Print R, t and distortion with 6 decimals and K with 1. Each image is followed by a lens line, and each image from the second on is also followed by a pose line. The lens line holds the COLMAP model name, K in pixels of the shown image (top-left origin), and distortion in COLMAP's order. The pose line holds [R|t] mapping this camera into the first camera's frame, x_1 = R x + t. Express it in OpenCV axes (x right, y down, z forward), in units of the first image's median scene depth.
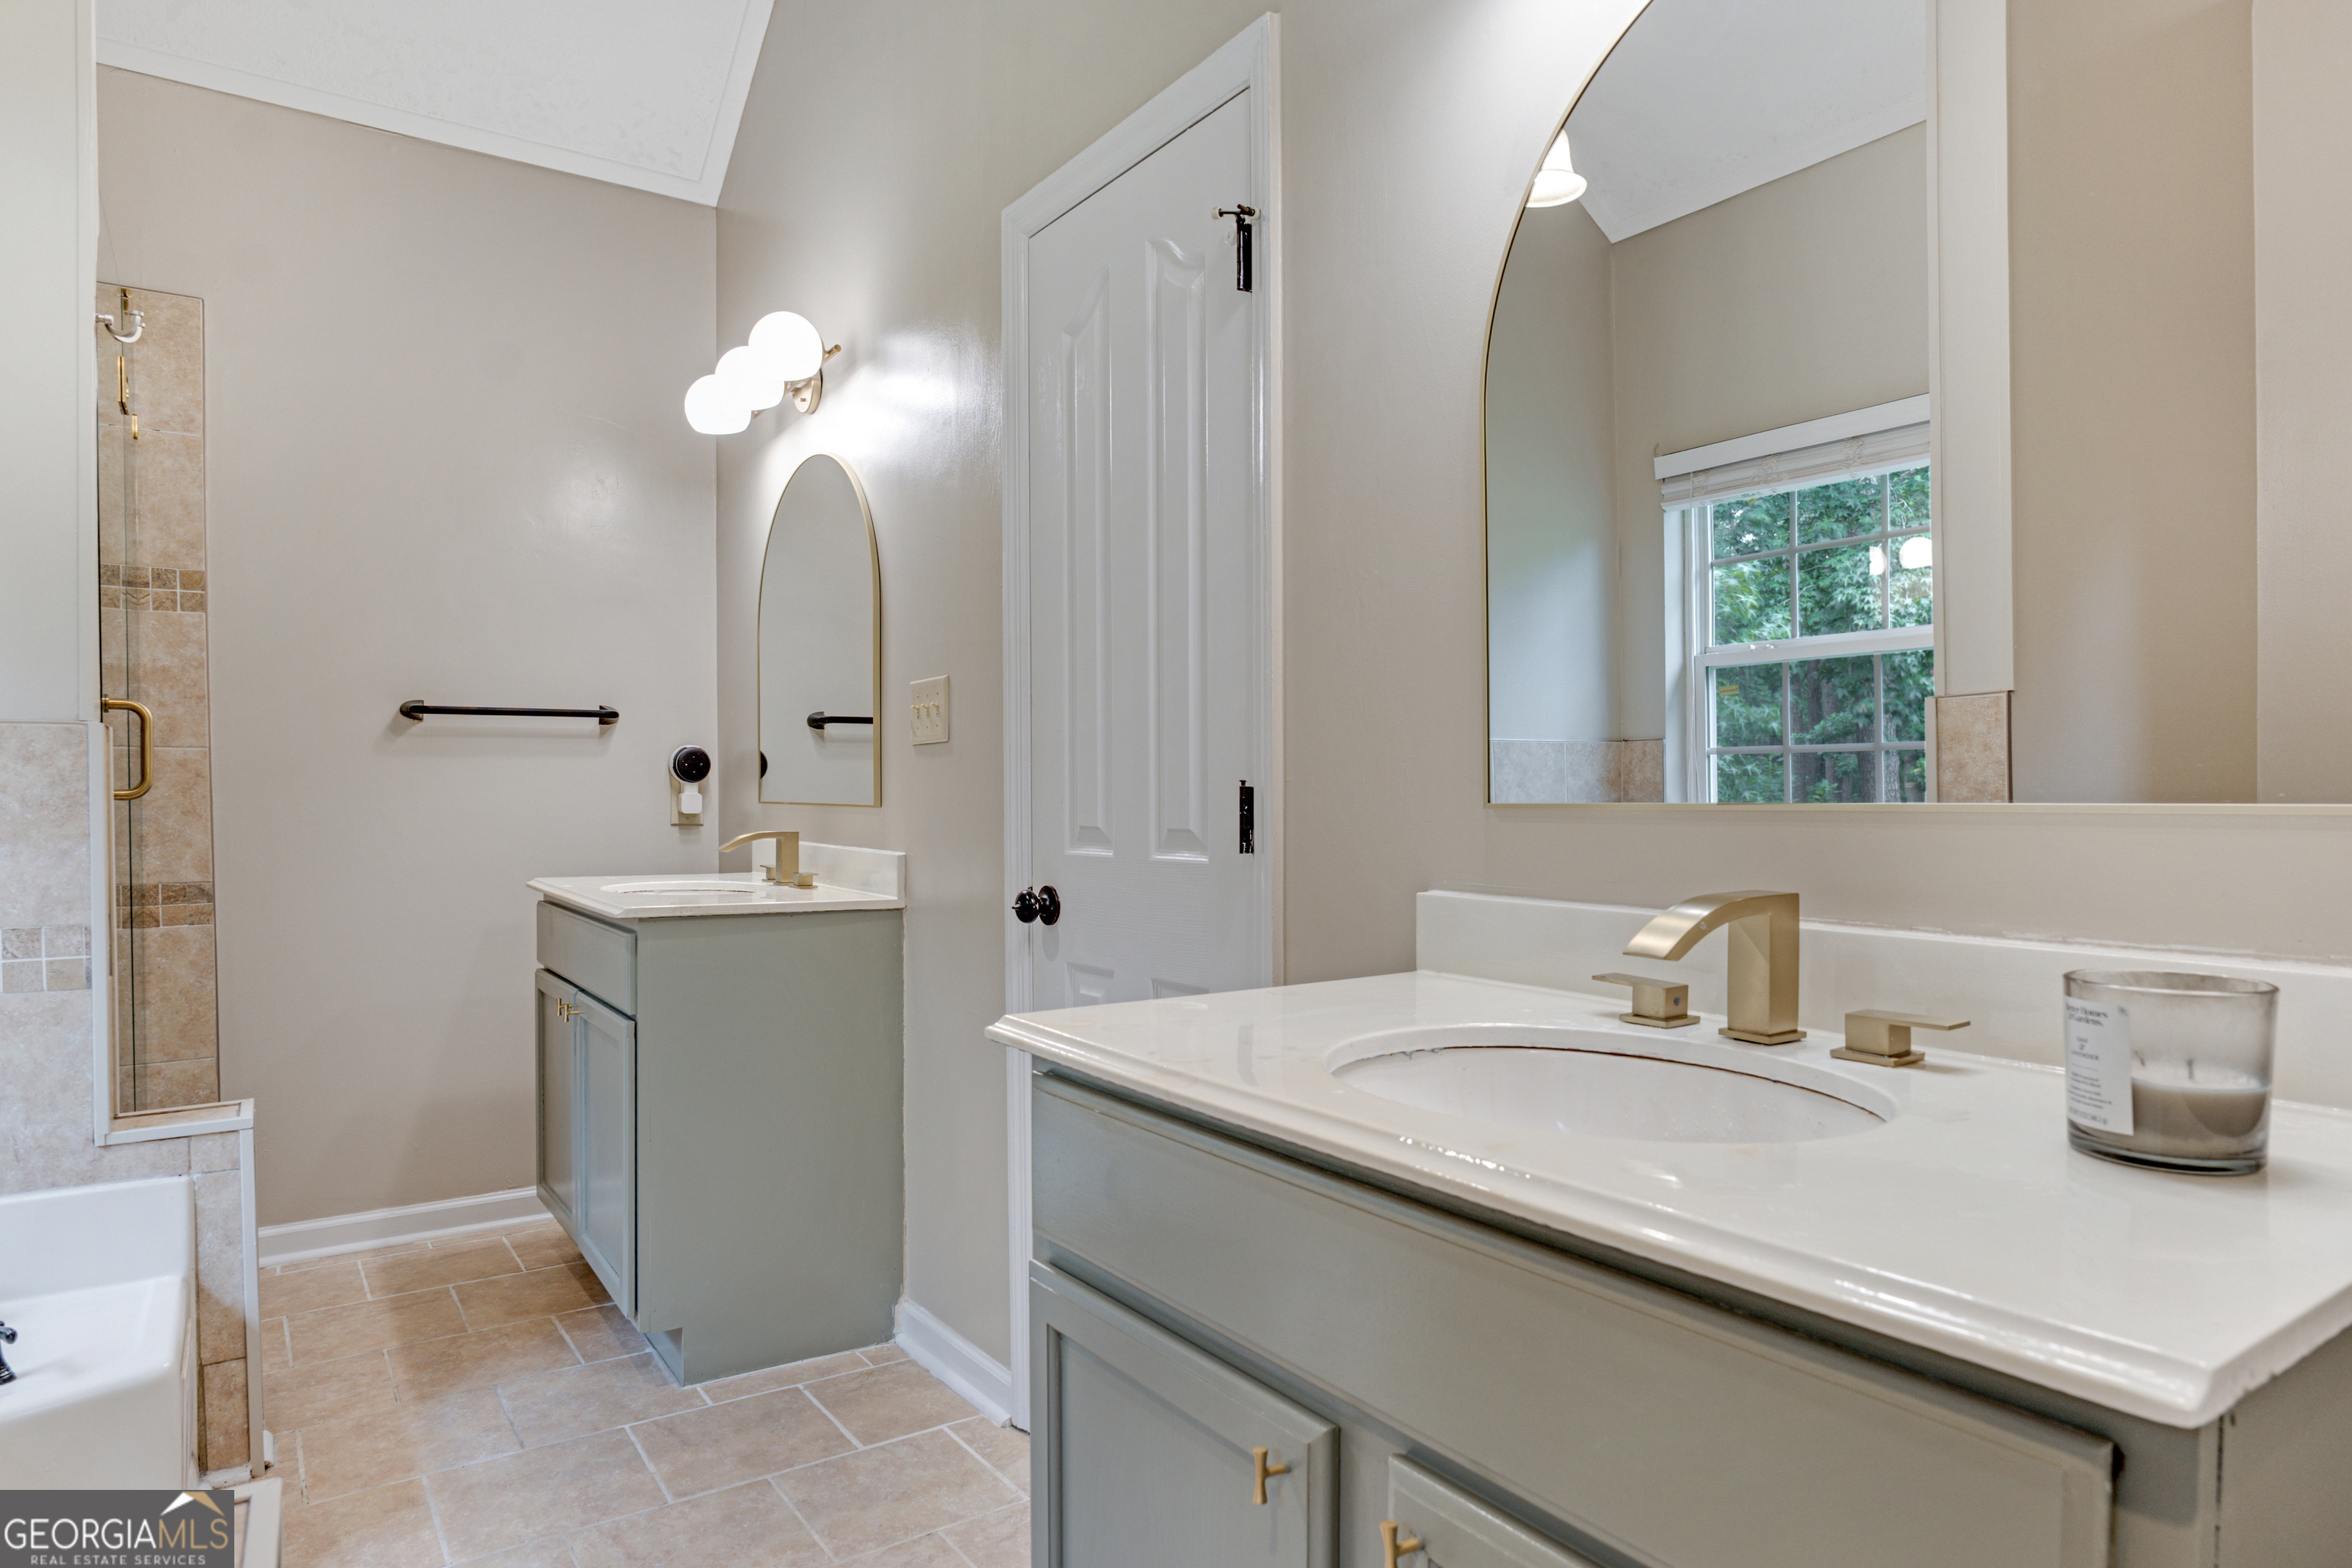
lens RADIAL K [[1376.3, 0, 1175.1], [0, 1376.3, 791.8], [0, 0, 1]] dist [-0.023616, 0.005653]
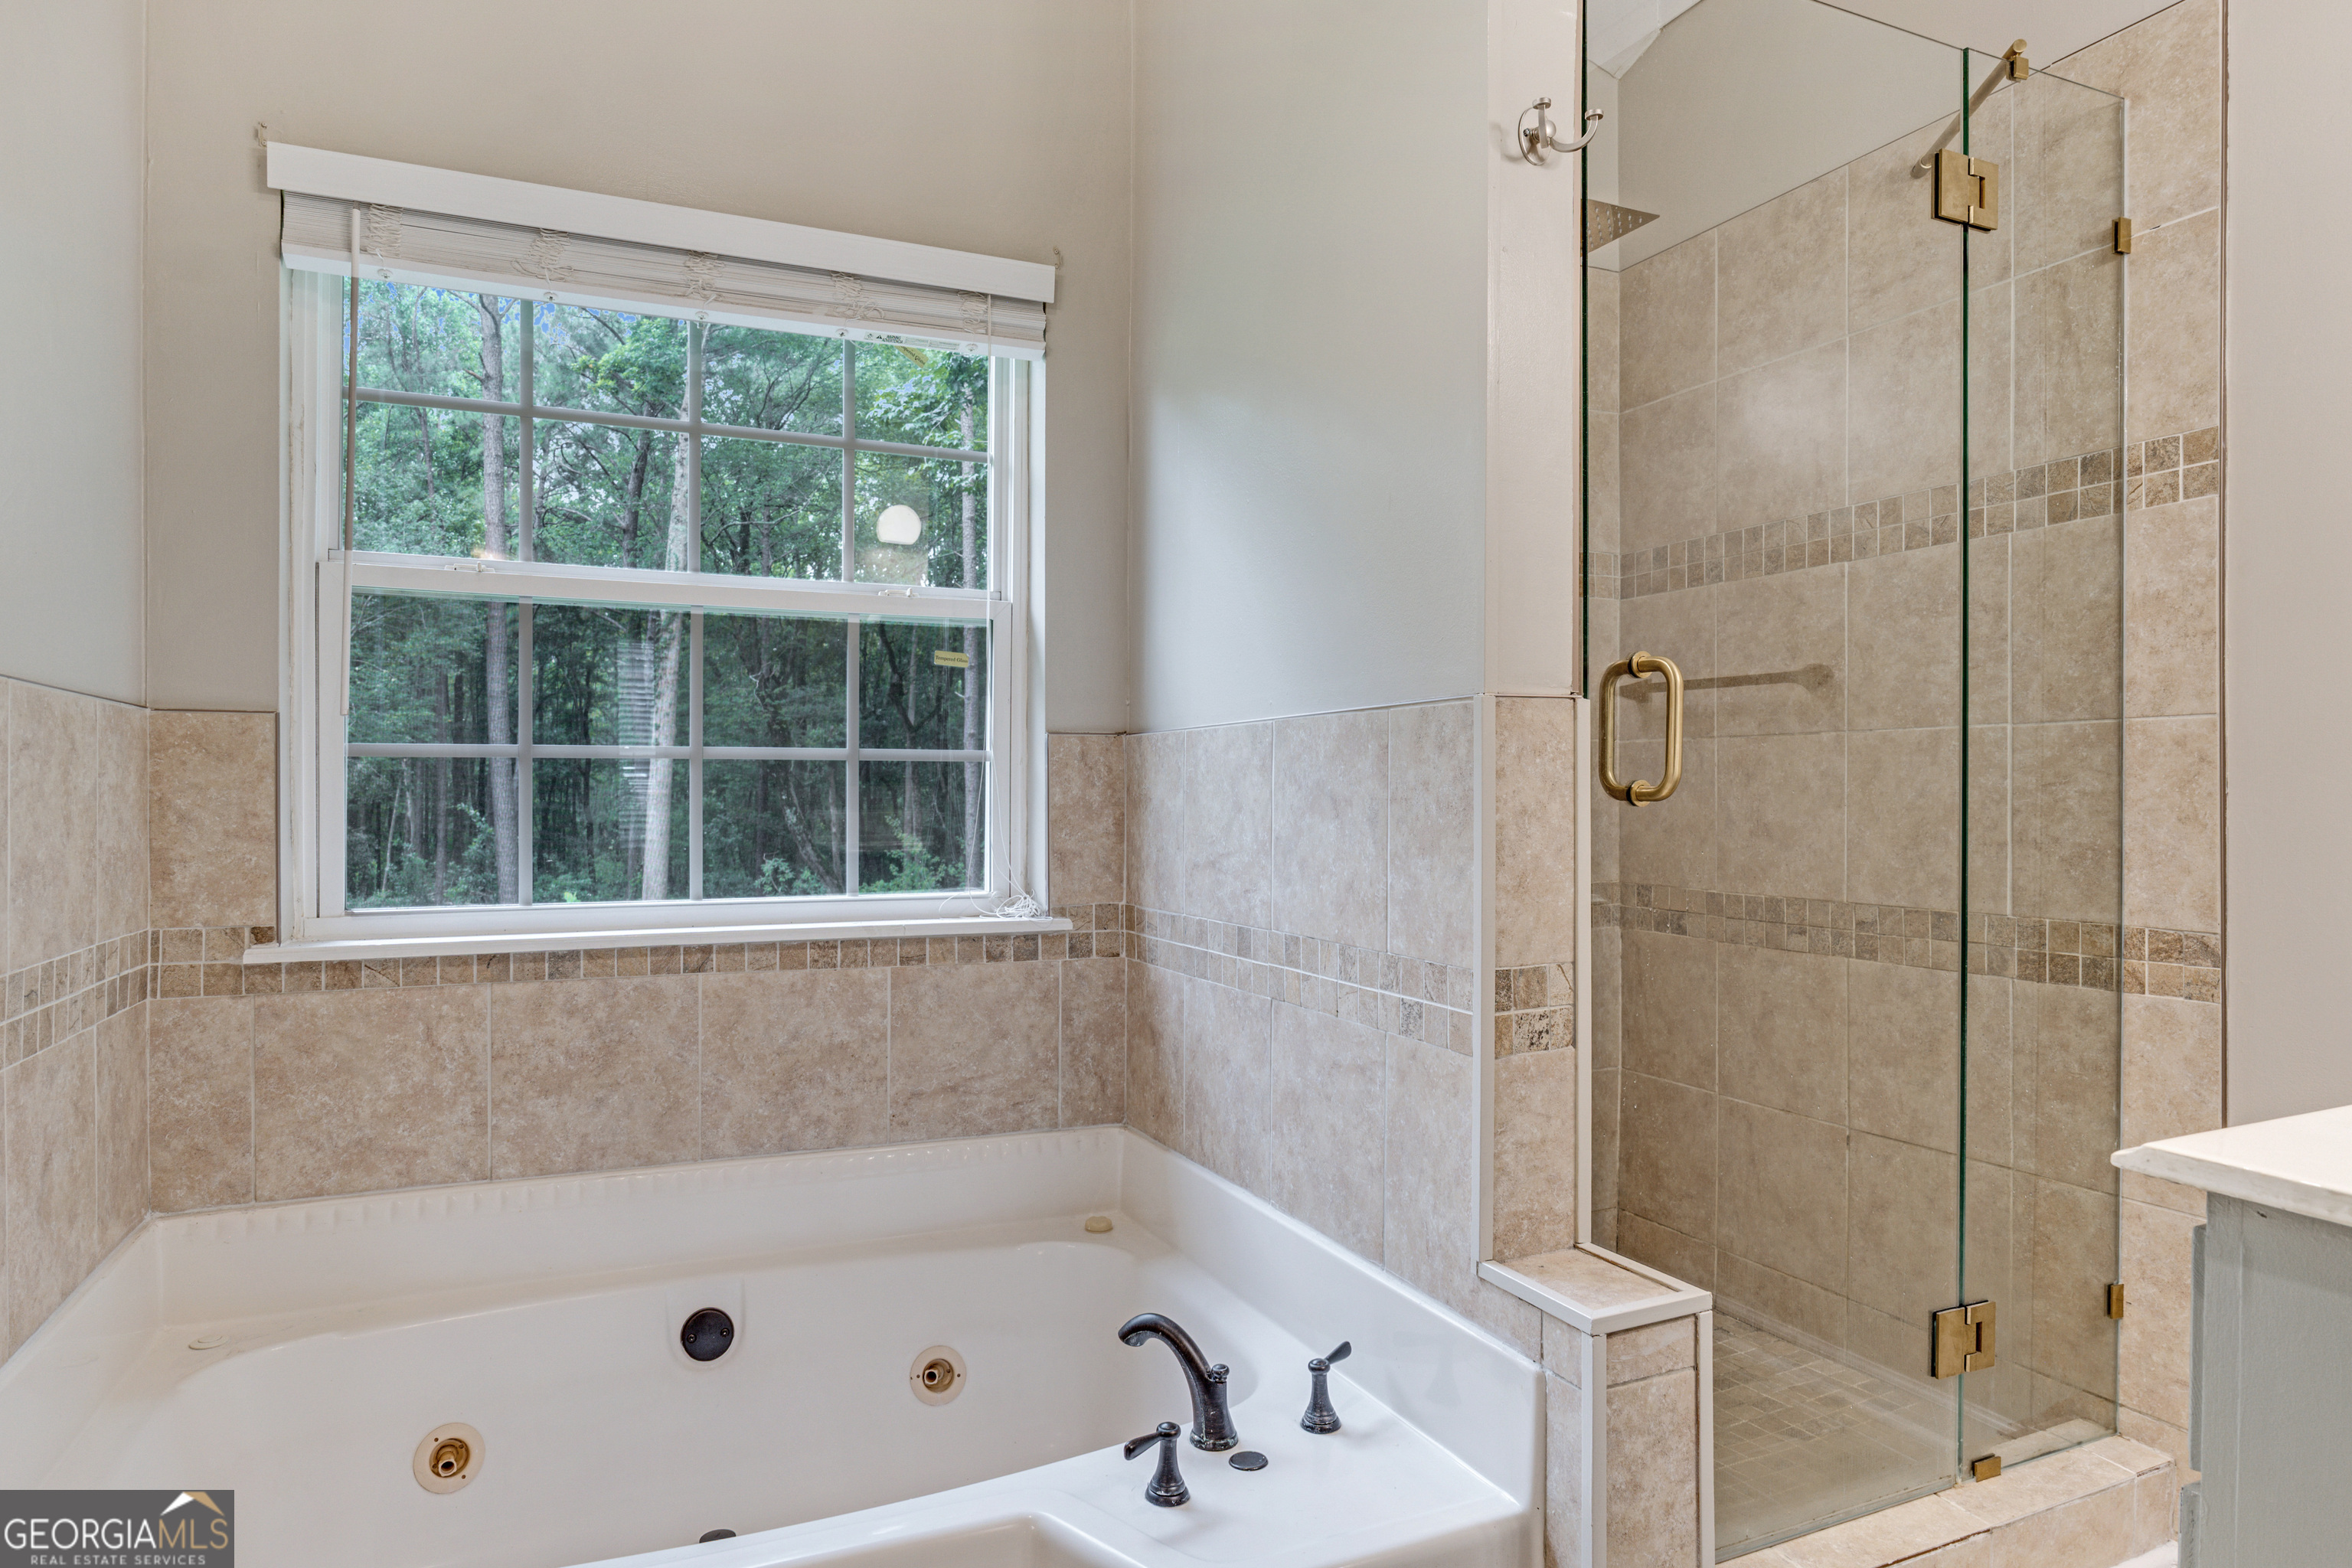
lens RADIAL K [[1376.3, 0, 1174.5], [0, 1376.3, 797.0], [0, 0, 1]] dist [-0.023616, 0.005653]
pose [[-0.177597, 0.016463, -0.983966, -0.025995], [0.002236, 0.999864, 0.016325, -0.006370], [0.984101, 0.000699, -0.177610, 0.657137]]
